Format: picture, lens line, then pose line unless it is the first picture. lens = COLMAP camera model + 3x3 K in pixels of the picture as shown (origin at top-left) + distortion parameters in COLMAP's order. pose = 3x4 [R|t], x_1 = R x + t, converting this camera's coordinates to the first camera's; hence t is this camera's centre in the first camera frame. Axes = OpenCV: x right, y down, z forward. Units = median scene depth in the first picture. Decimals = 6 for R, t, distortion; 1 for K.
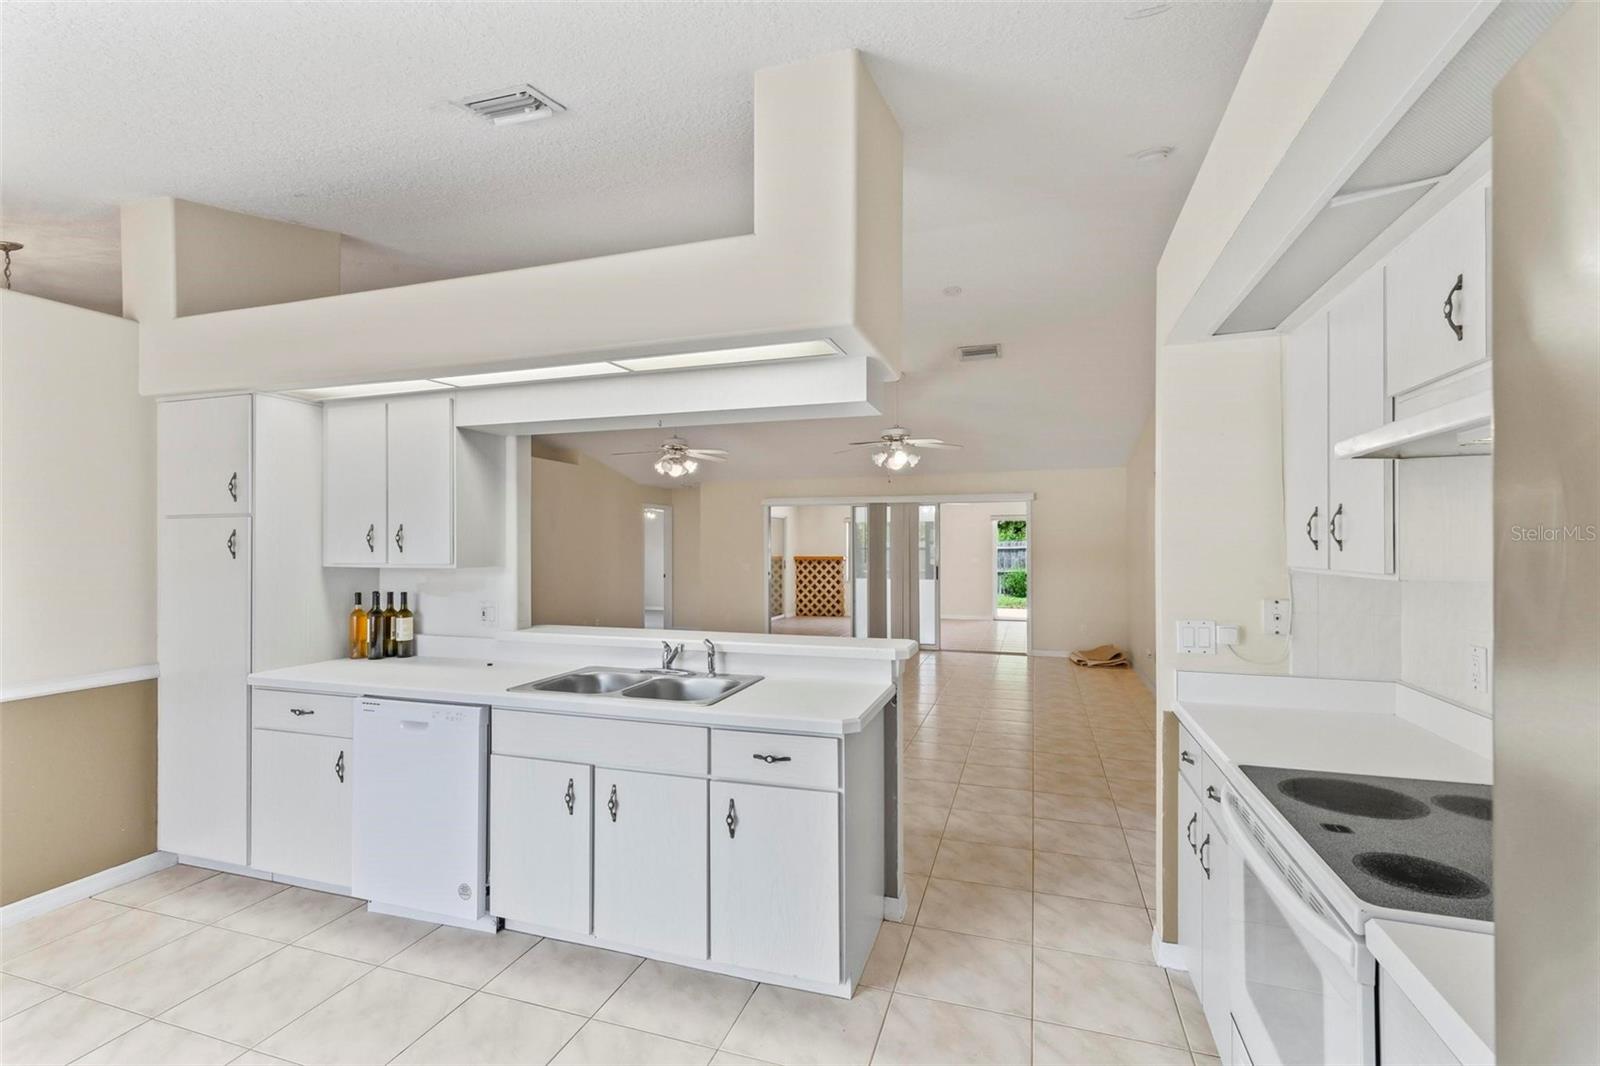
lens RADIAL K [[717.1, 0, 787.9], [0, 717.1, 548.9], [0, 0, 1]] dist [0.010411, -0.002566]
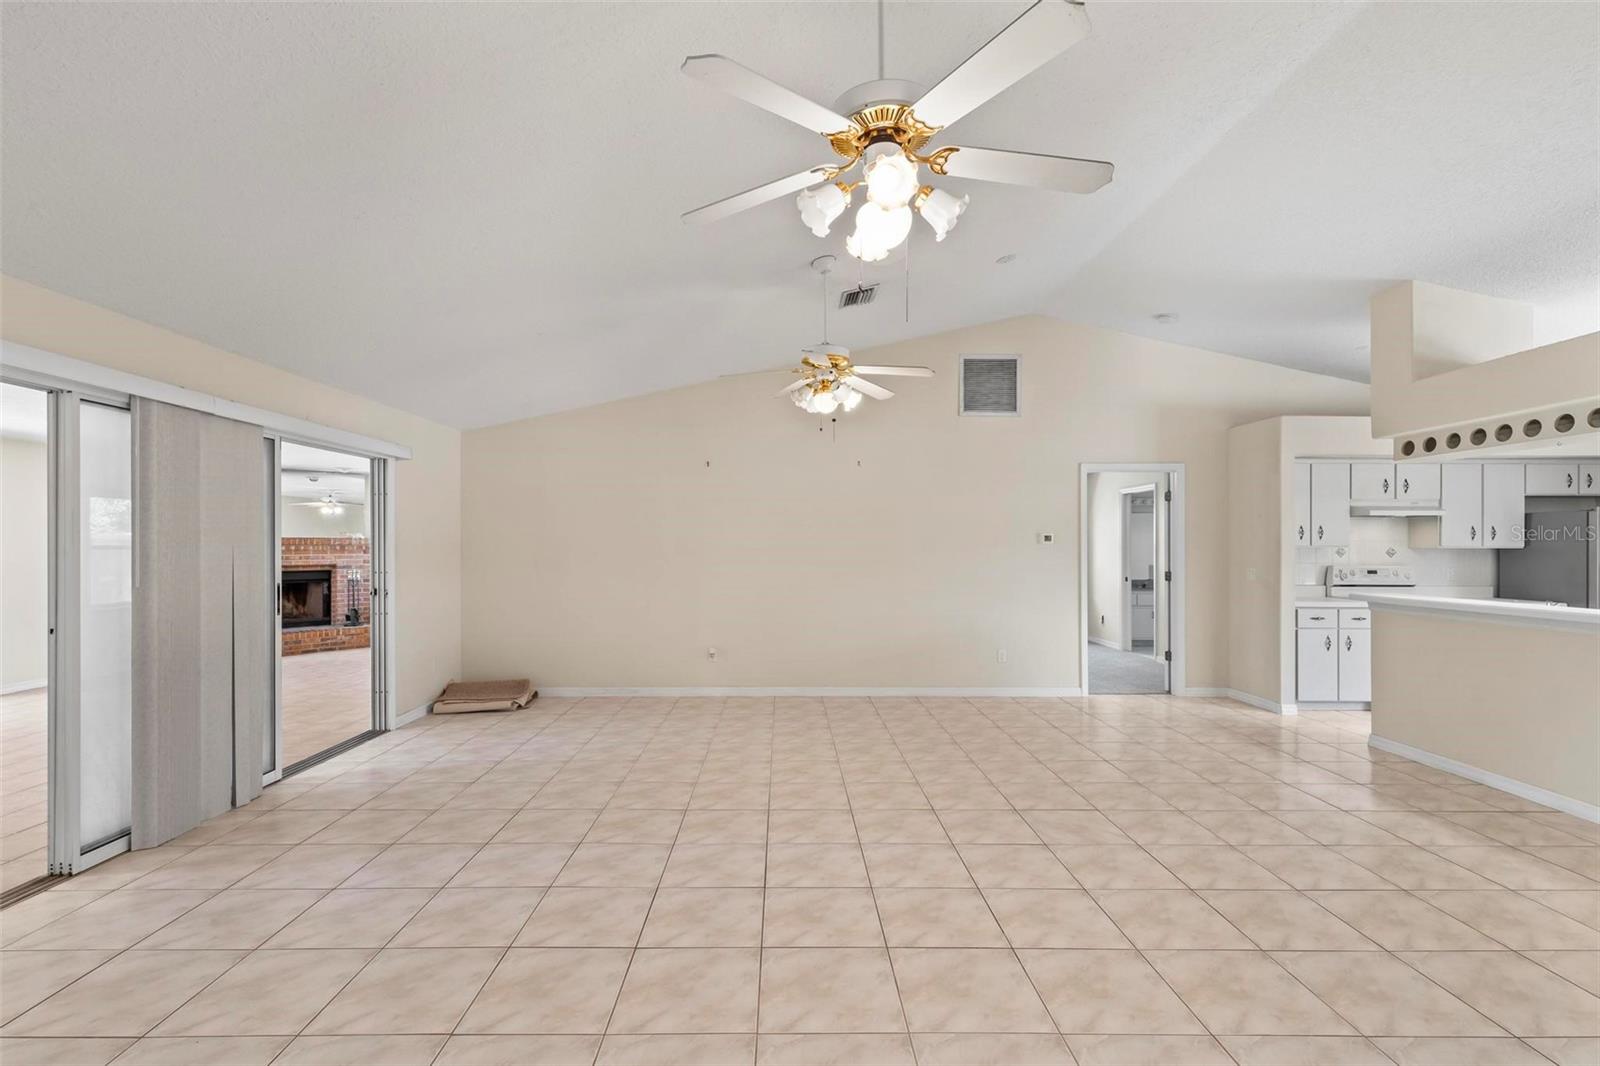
lens RADIAL K [[717.1, 0, 790.3], [0, 717.1, 538.2], [0, 0, 1]] dist [0.010411, -0.002566]
pose [[-0.339526, 0.013078, 0.940506, -0.194976], [0.005319, 0.999914, -0.011984, 0.003578], [-0.940582, 0.000934, -0.339566, 0.571696]]
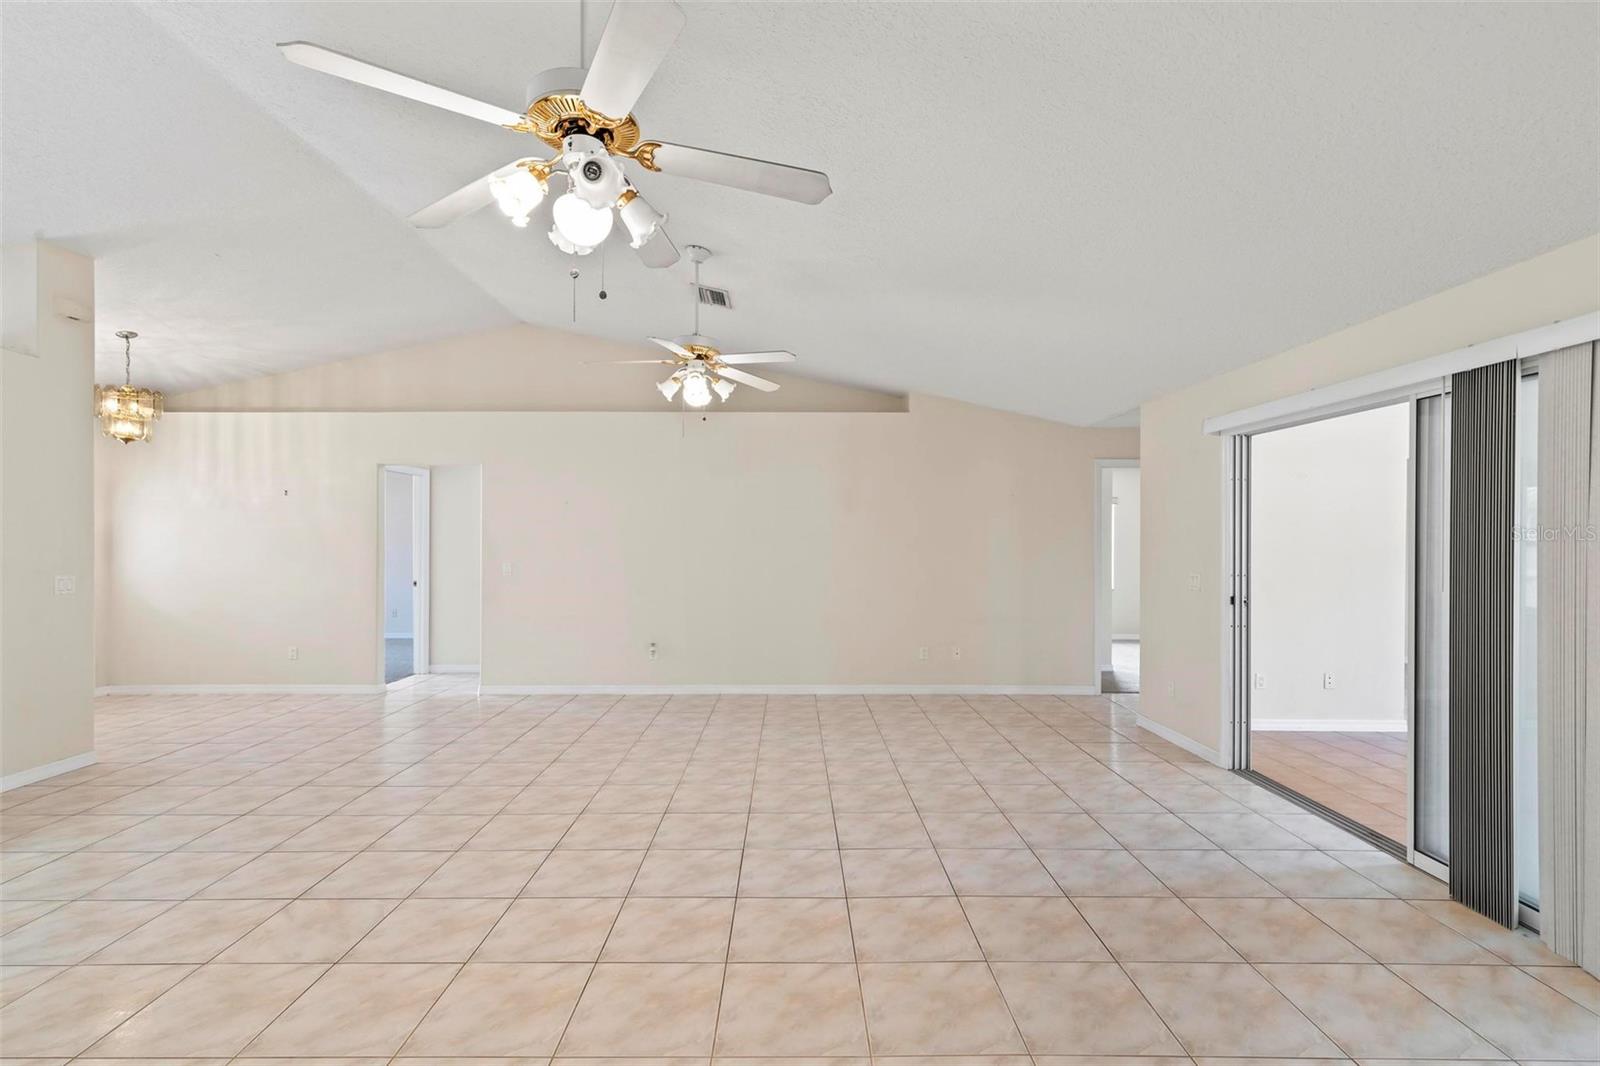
lens RADIAL K [[717.1, 0, 785.8], [0, 717.1, 540.8], [0, 0, 1]] dist [0.010411, -0.002566]
pose [[0.324831, 0.004742, -0.945760, 0.203446], [-0.007548, 0.999969, 0.002421, 0.001224], [0.945742, 0.006352, 0.324857, 0.451969]]
